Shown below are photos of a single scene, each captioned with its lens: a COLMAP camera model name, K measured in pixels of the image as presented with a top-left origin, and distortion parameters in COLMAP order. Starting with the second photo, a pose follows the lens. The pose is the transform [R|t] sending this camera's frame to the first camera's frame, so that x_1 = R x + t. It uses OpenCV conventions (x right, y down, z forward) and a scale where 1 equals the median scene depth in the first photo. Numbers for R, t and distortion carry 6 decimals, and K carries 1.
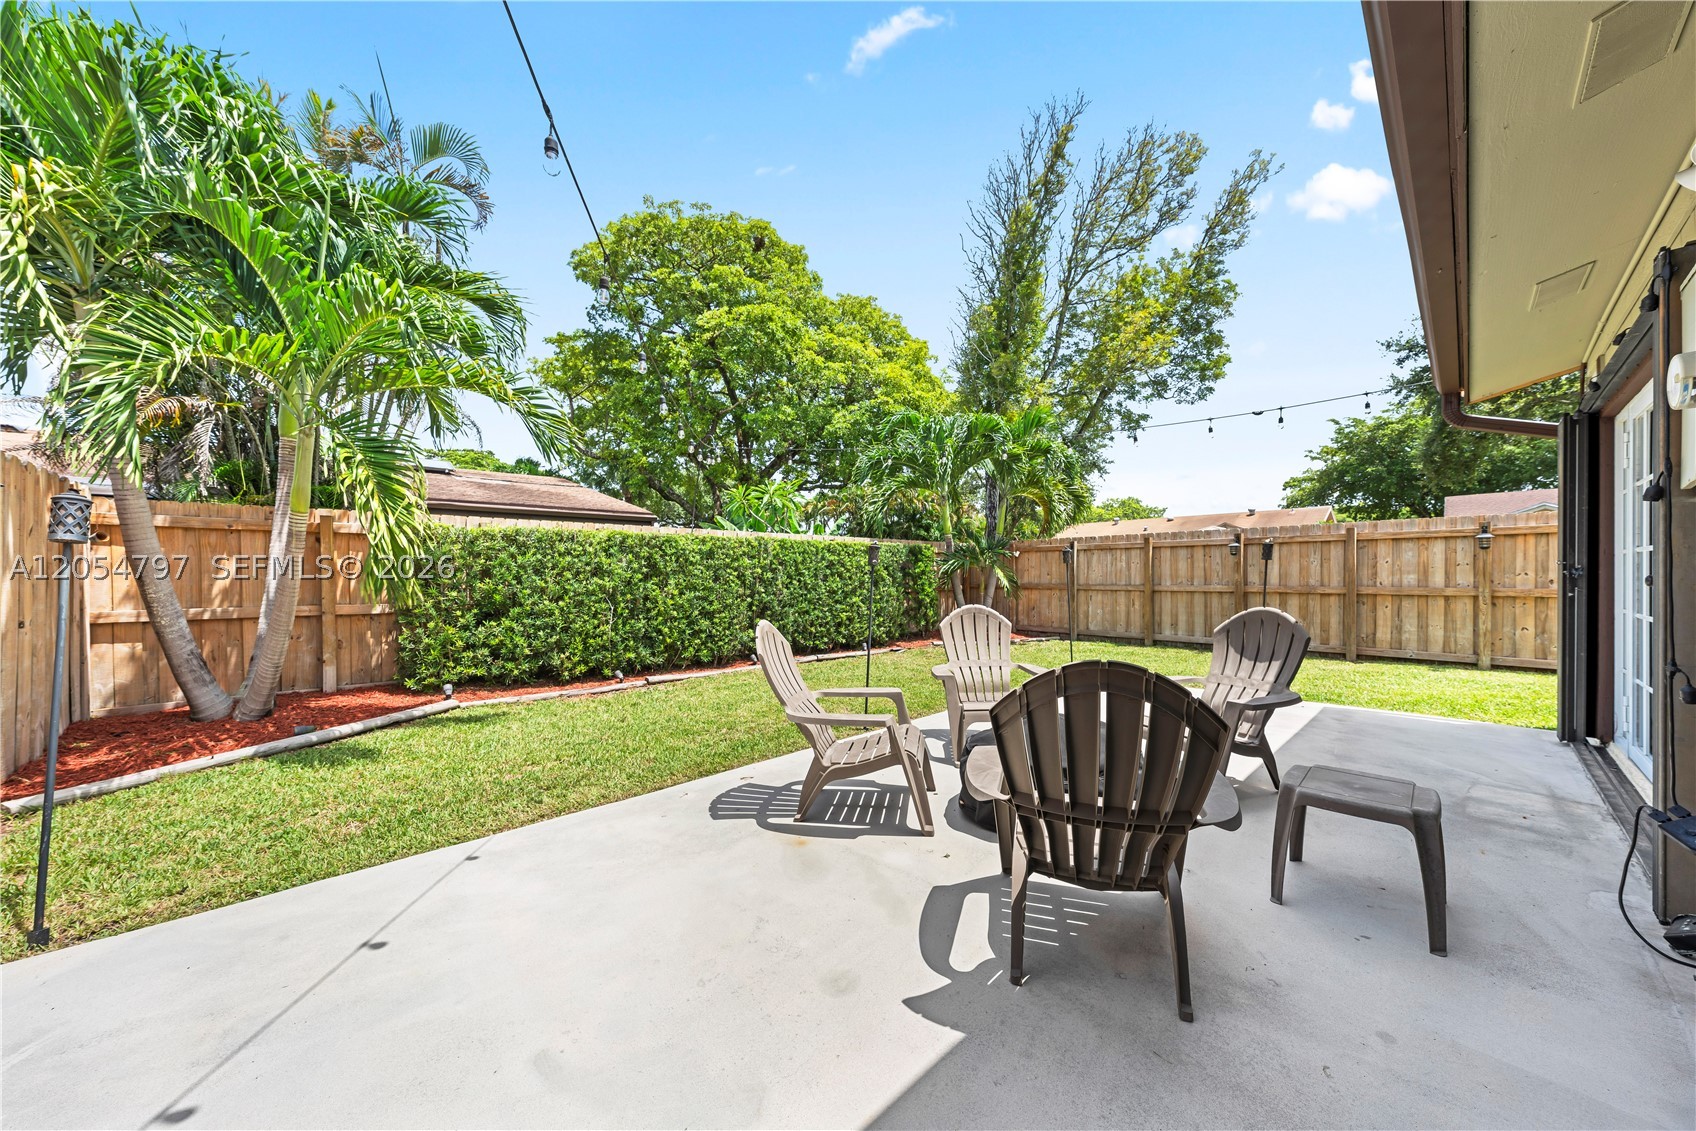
lens RADIAL K [[581.3, 0, 833.2], [0, 581.3, 568.8], [0, 0, 1]] dist [0.000222, 0.000261]
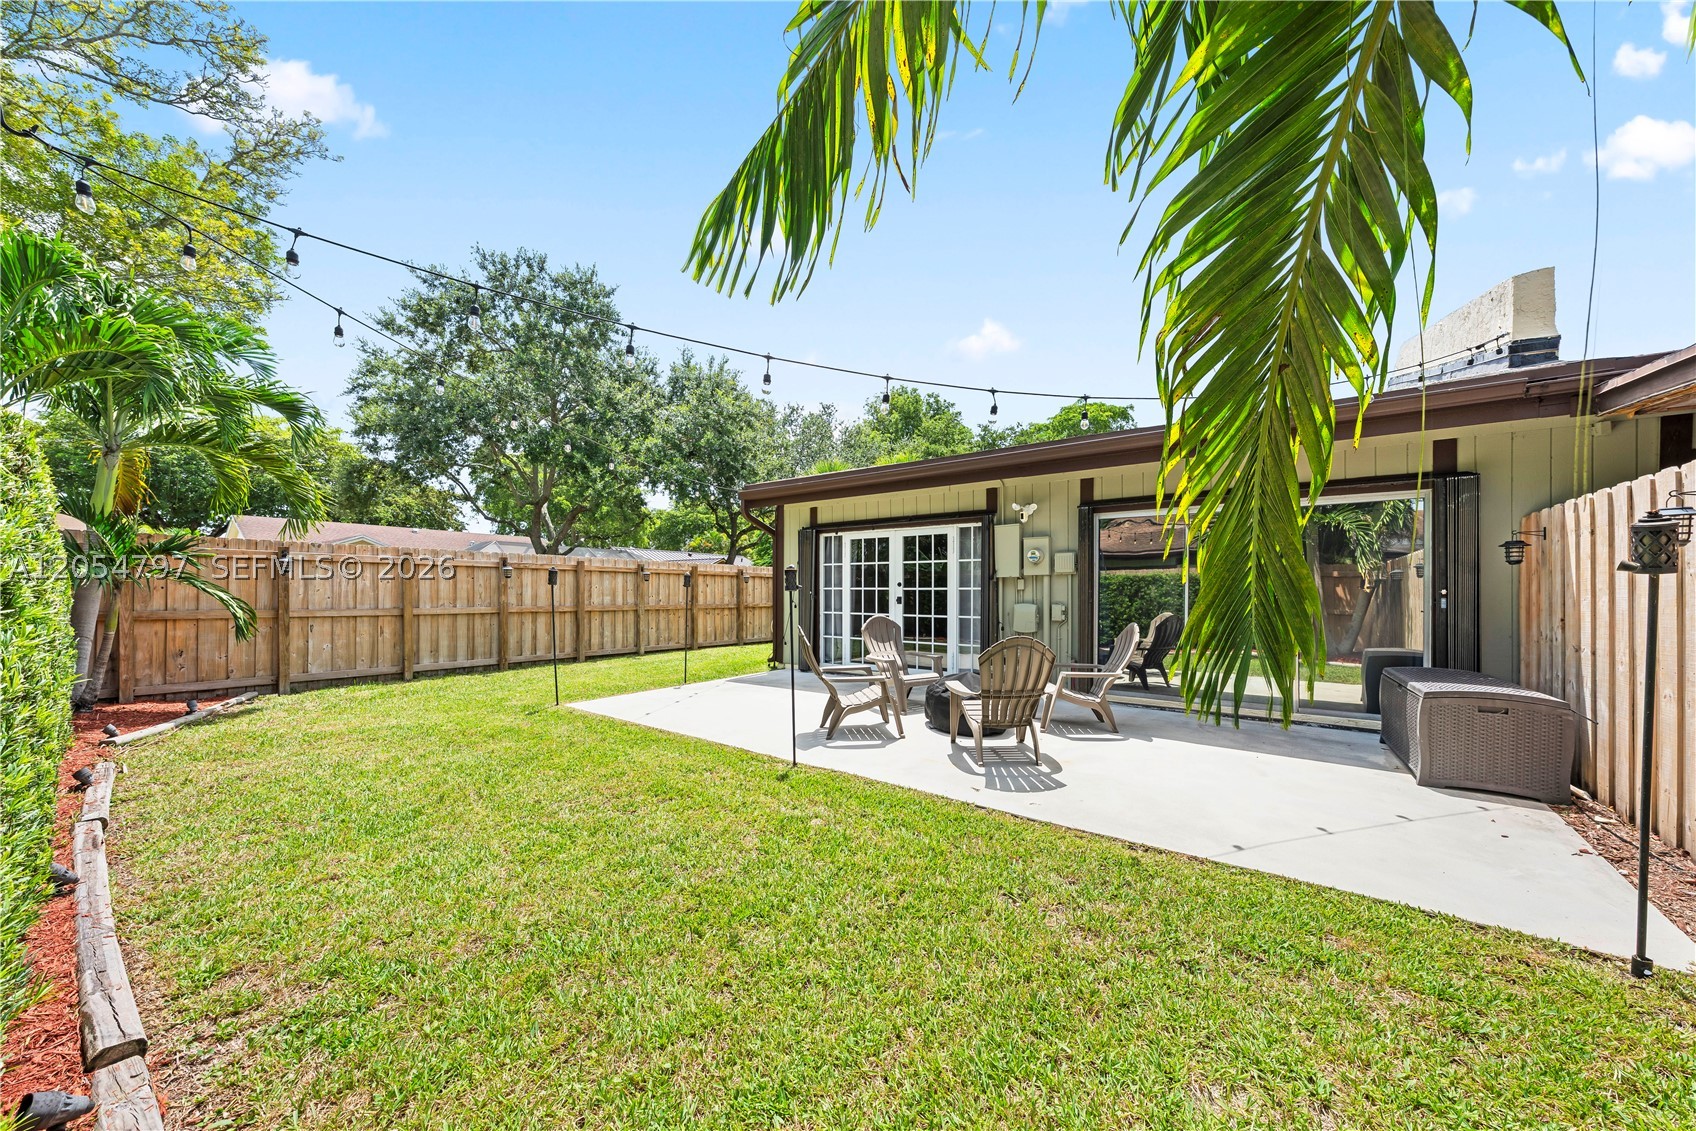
lens RADIAL K [[561.1, 0, 873.9], [0, 561.1, 594.1], [0, 0, 1]] dist [-0.000449, -0.000005]
pose [[-0.219127, 0.003392, 0.975691, -0.510130], [-0.014968, 0.999865, -0.006837, 0.003236], [-0.975582, -0.016102, -0.219046, 0.643403]]
